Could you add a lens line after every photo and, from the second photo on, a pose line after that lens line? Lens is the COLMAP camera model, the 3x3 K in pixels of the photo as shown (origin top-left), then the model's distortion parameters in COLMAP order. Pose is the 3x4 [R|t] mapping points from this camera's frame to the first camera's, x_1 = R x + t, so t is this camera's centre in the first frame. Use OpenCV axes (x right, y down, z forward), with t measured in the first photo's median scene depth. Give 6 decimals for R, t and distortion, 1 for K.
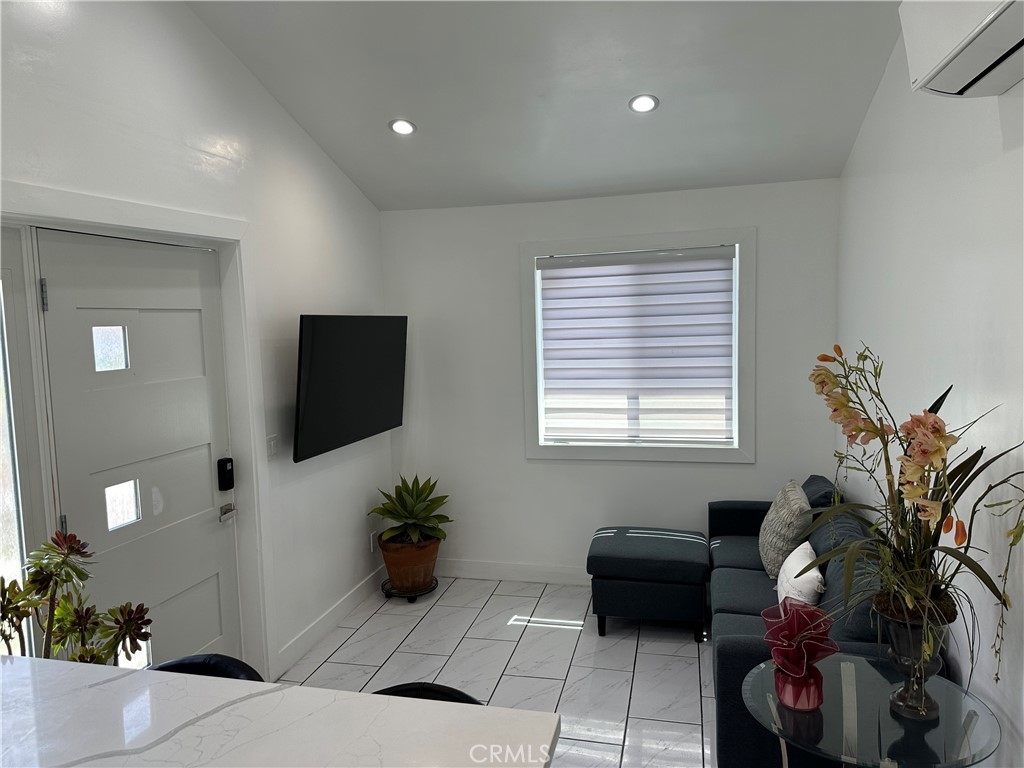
lens RADIAL K [[713.7, 0, 509.4], [0, 713.7, 382.8], [0, 0, 1]] dist [0.088497, -0.107202]
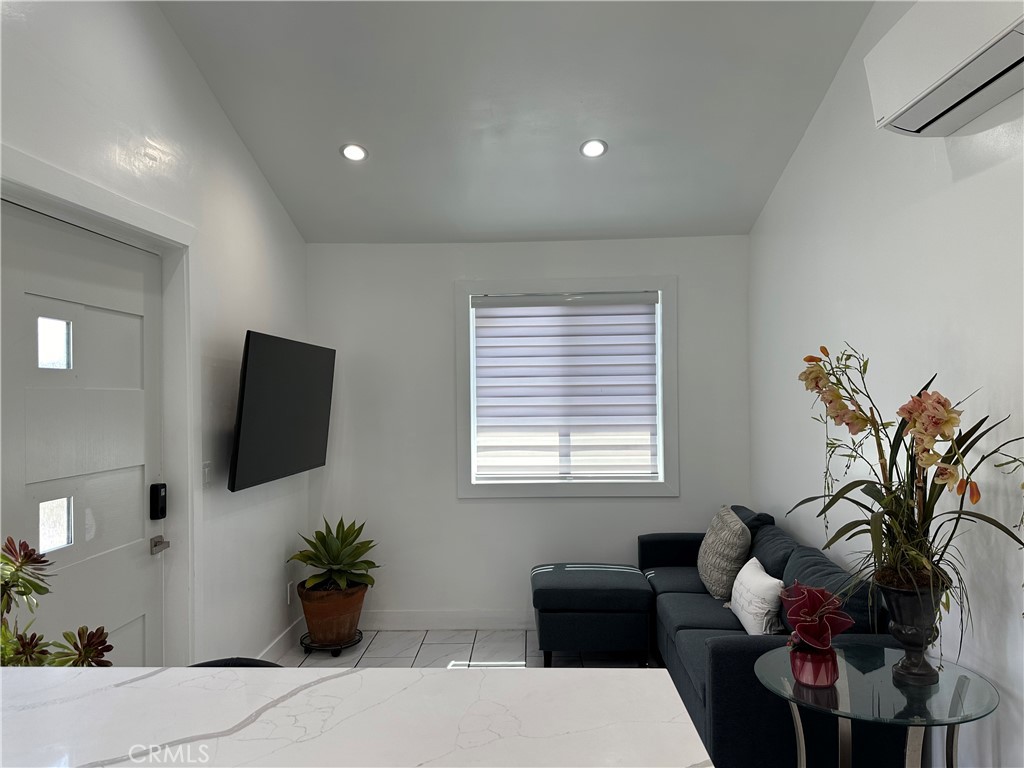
lens RADIAL K [[712.8, 0, 515.2], [0, 712.8, 382.7], [0, 0, 1]] dist [0.104355, -0.127557]
pose [[0.977449, 0.020961, 0.210130, -0.115872], [0.002184, 0.994005, -0.109313, 0.060445], [-0.211162, 0.107306, 0.971543, 0.016599]]
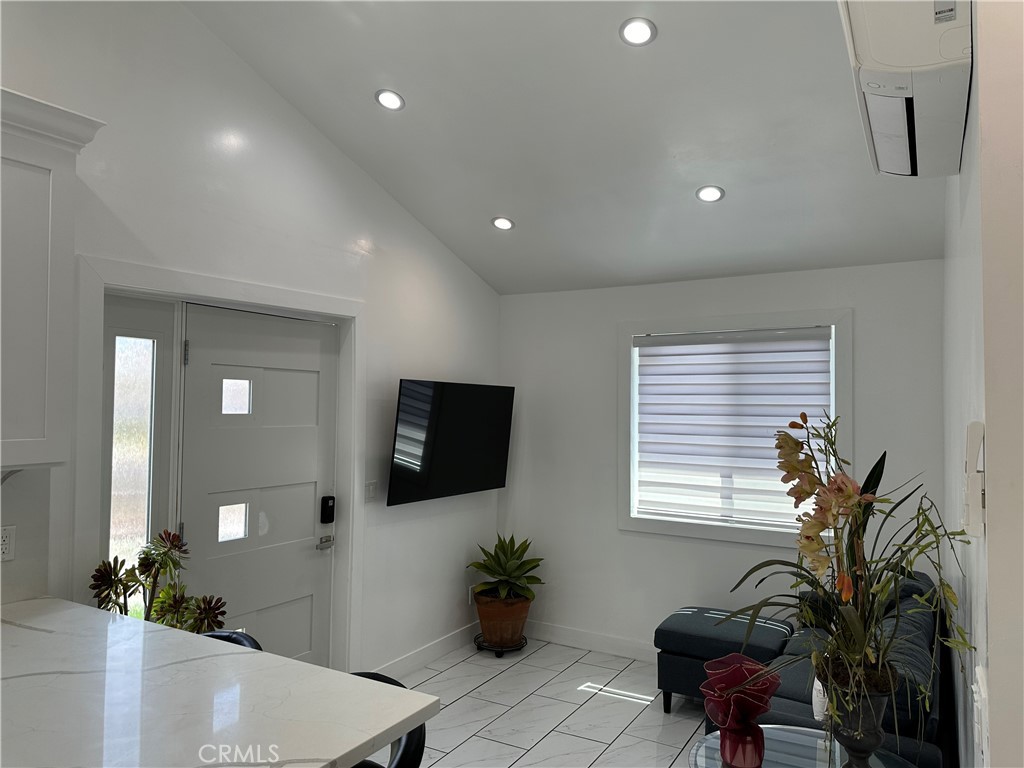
lens RADIAL K [[717.7, 0, 509.9], [0, 717.7, 382.6], [0, 0, 1]] dist [0.079693, -0.096814]
pose [[0.959554, 0.031502, -0.279756, 0.167454], [-0.064812, 0.991747, -0.110626, 0.023606], [0.273962, 0.124283, 0.953676, -0.056561]]
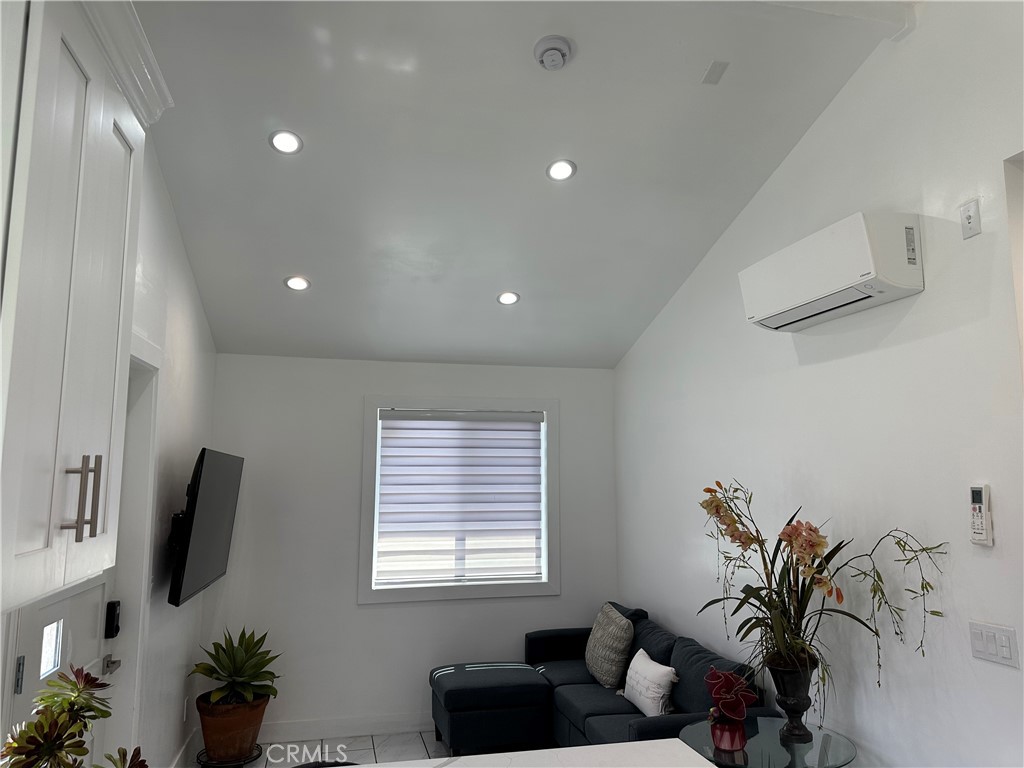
lens RADIAL K [[717.7, 0, 509.9], [0, 717.7, 382.6], [0, 0, 1]] dist [0.079693, -0.096814]
pose [[0.888431, 0.091485, 0.449801, -0.295244], [0.013745, 0.974195, -0.225291, 0.038280], [-0.458805, 0.206338, 0.864247, -0.055426]]
